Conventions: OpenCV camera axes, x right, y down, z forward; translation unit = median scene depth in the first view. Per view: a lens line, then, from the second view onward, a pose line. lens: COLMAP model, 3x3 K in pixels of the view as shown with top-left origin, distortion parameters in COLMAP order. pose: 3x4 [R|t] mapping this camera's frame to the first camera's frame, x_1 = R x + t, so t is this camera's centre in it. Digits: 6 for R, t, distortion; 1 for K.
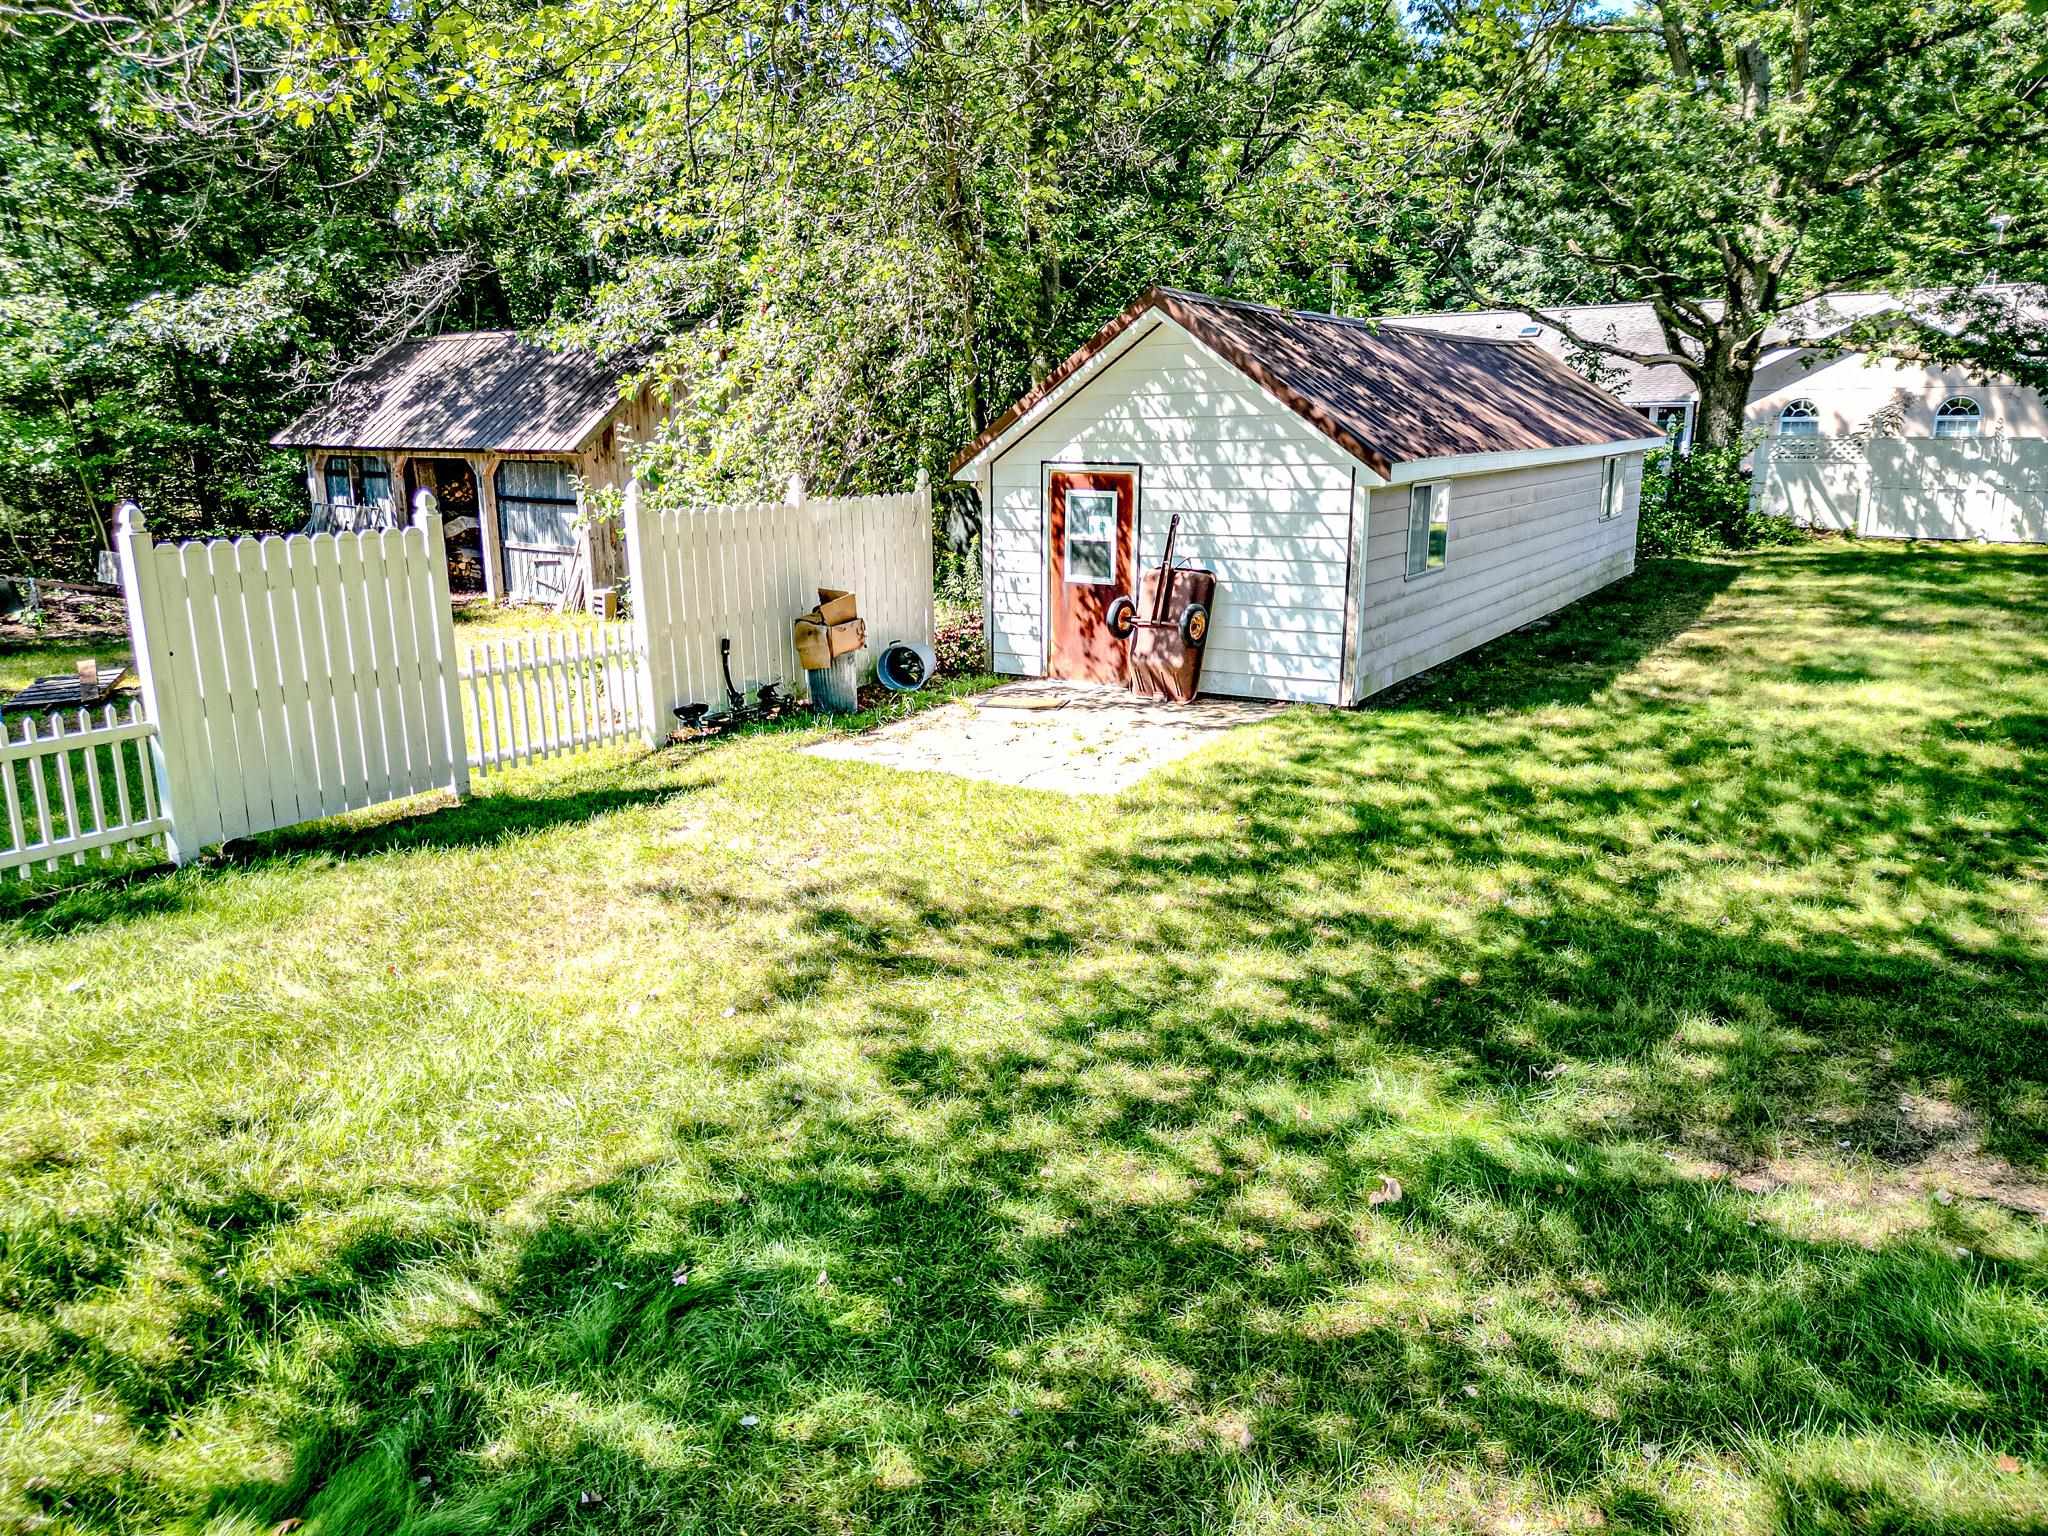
lens RADIAL K [[1424.1, 0, 1022.9], [0, 1424.1, 759.5], [0, 0, 1]] dist [0.073884, -0.066022]
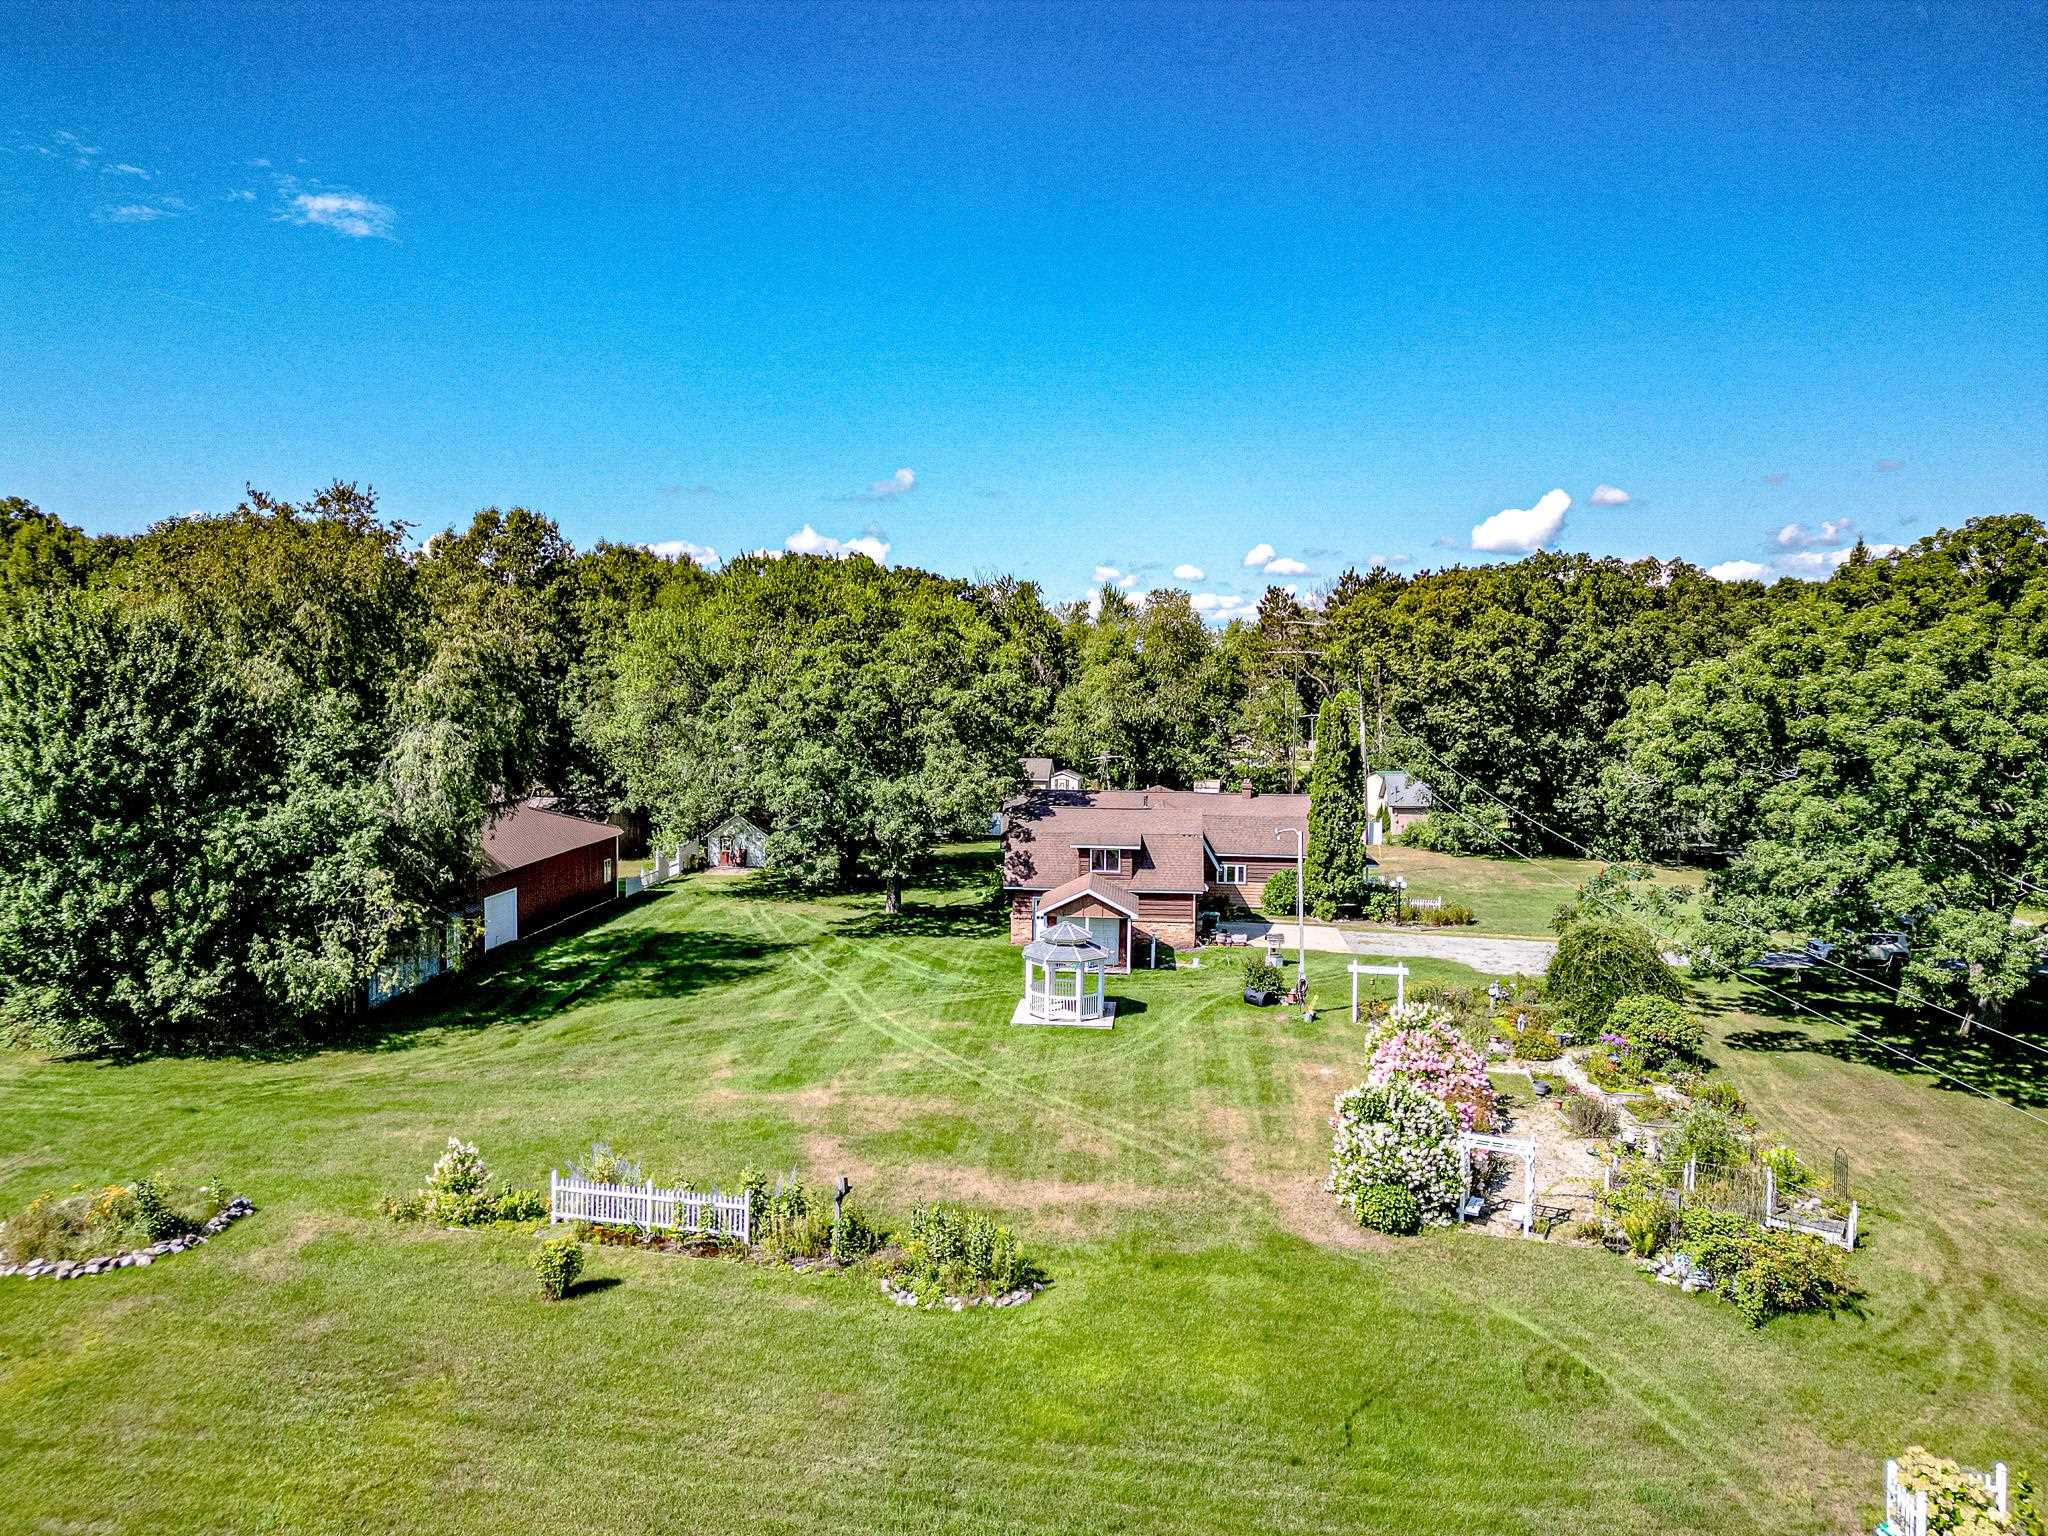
lens RADIAL K [[1424.1, 0, 1022.9], [0, 1424.1, 759.5], [0, 0, 1]] dist [0.073884, -0.066022]
pose [[0.893125, -0.001420, 0.449807, -1.824247], [0.077365, 0.985578, -0.150502, 0.597877], [-0.443106, 0.169216, 0.880354, -5.912935]]
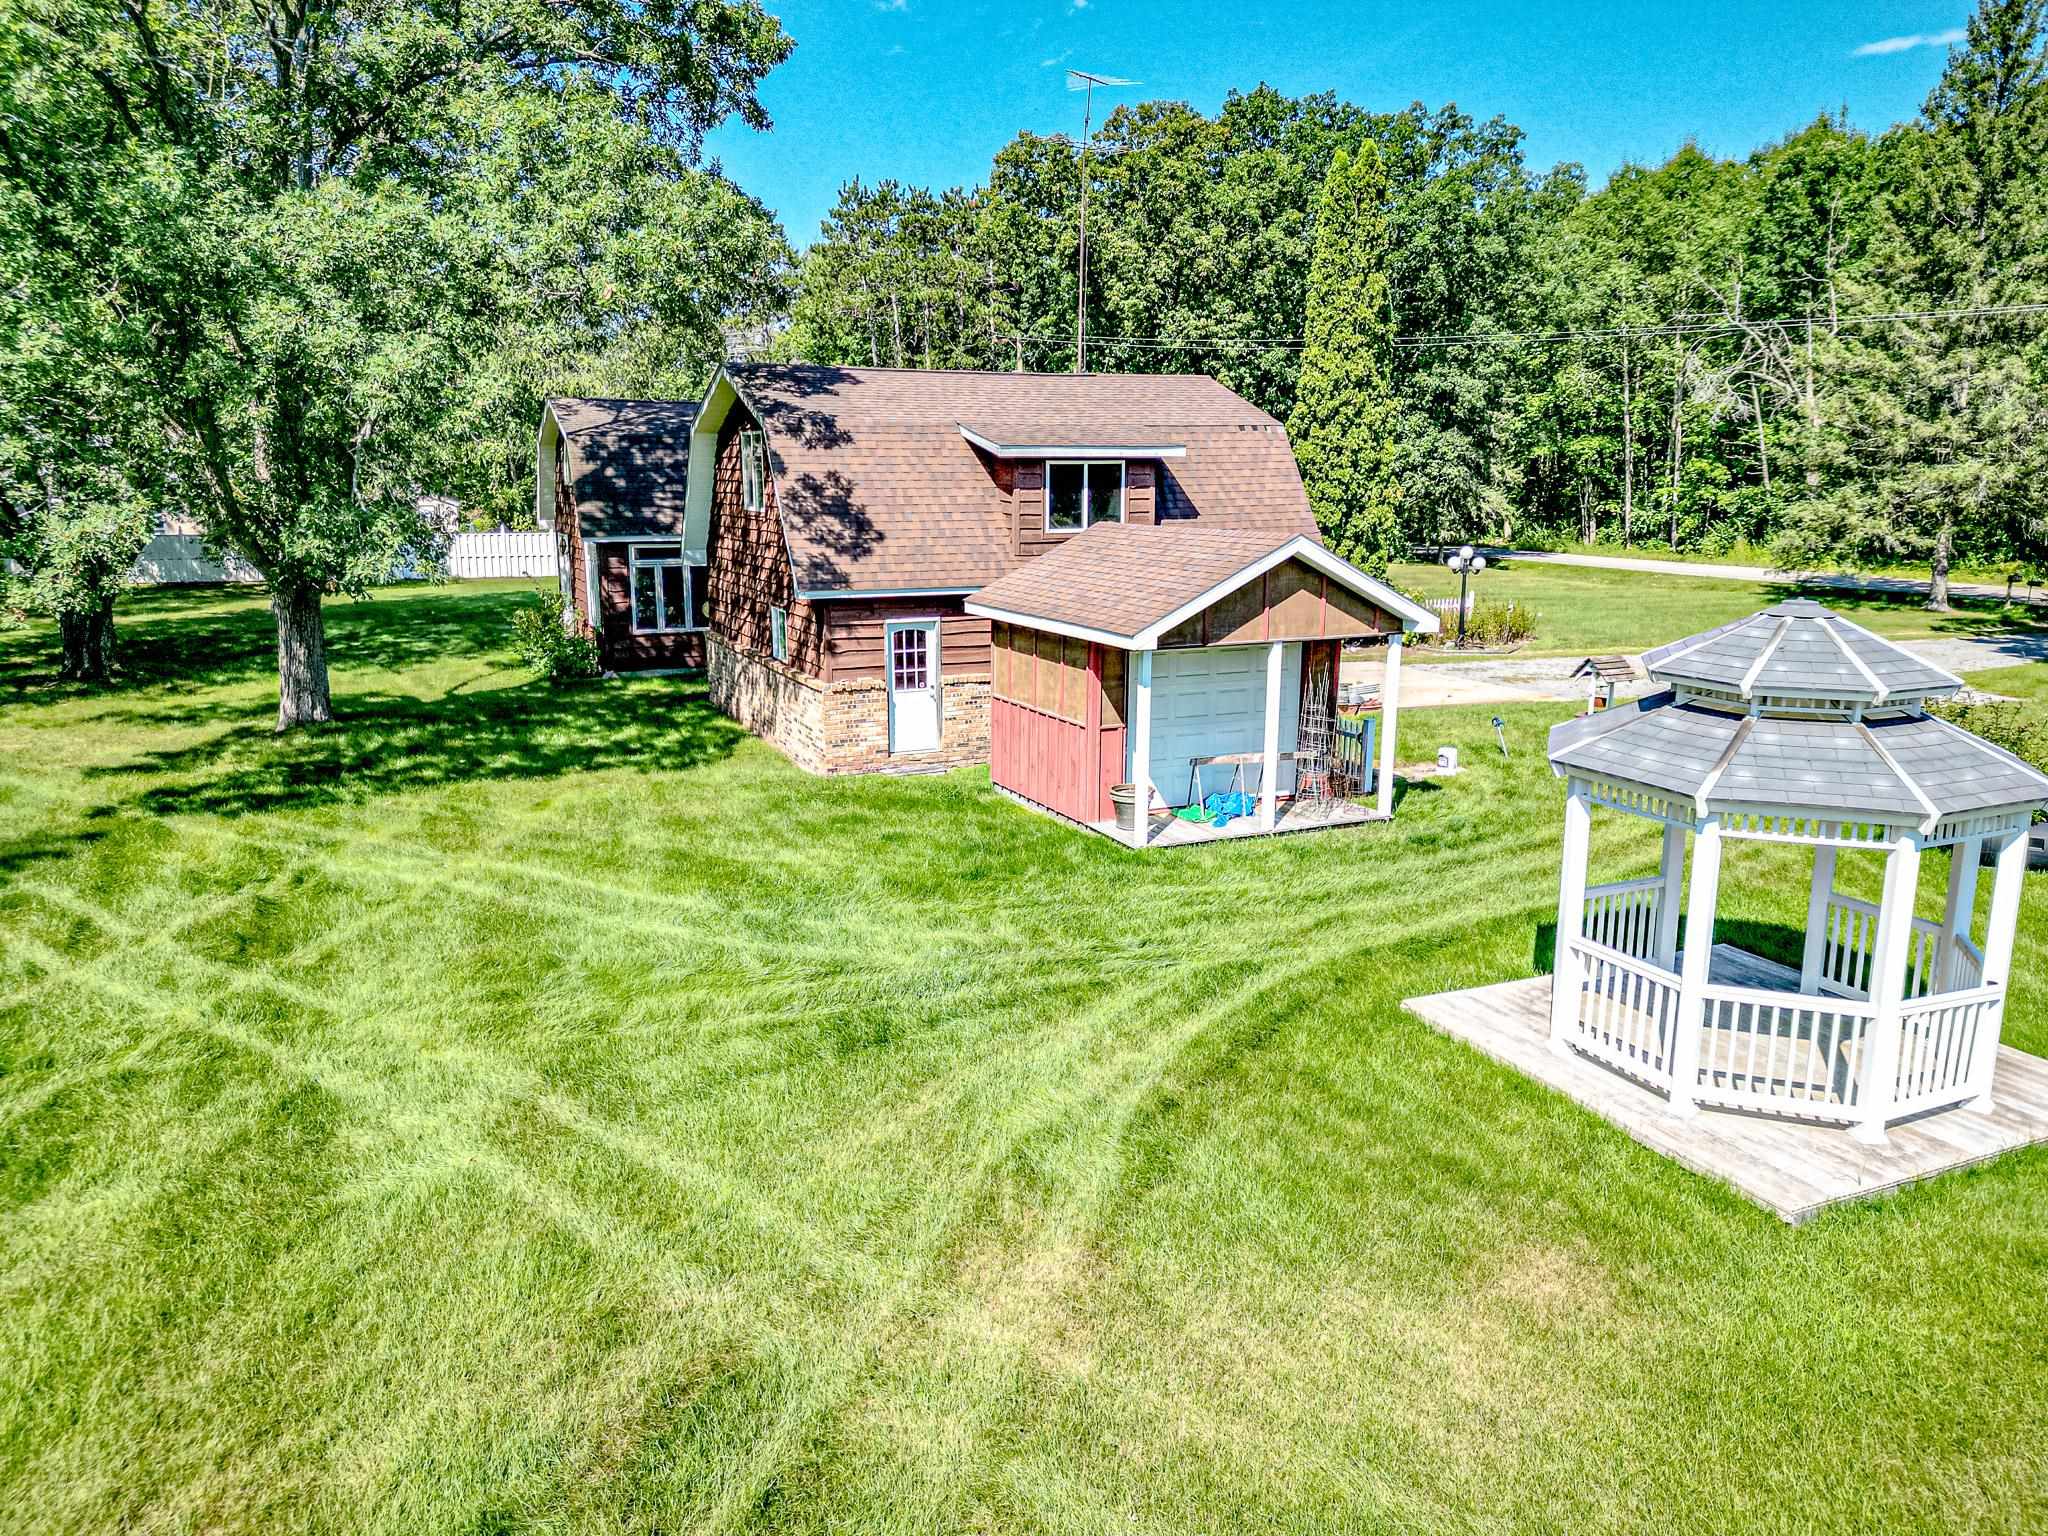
lens RADIAL K [[1424.1, 0, 1022.9], [0, 1424.1, 759.5], [0, 0, 1]] dist [0.073884, -0.066022]
pose [[0.549873, -0.148465, 0.821947, -0.776771], [0.181929, 0.981737, 0.055618, 0.412553], [-0.815194, 0.118953, 0.566841, -2.375416]]
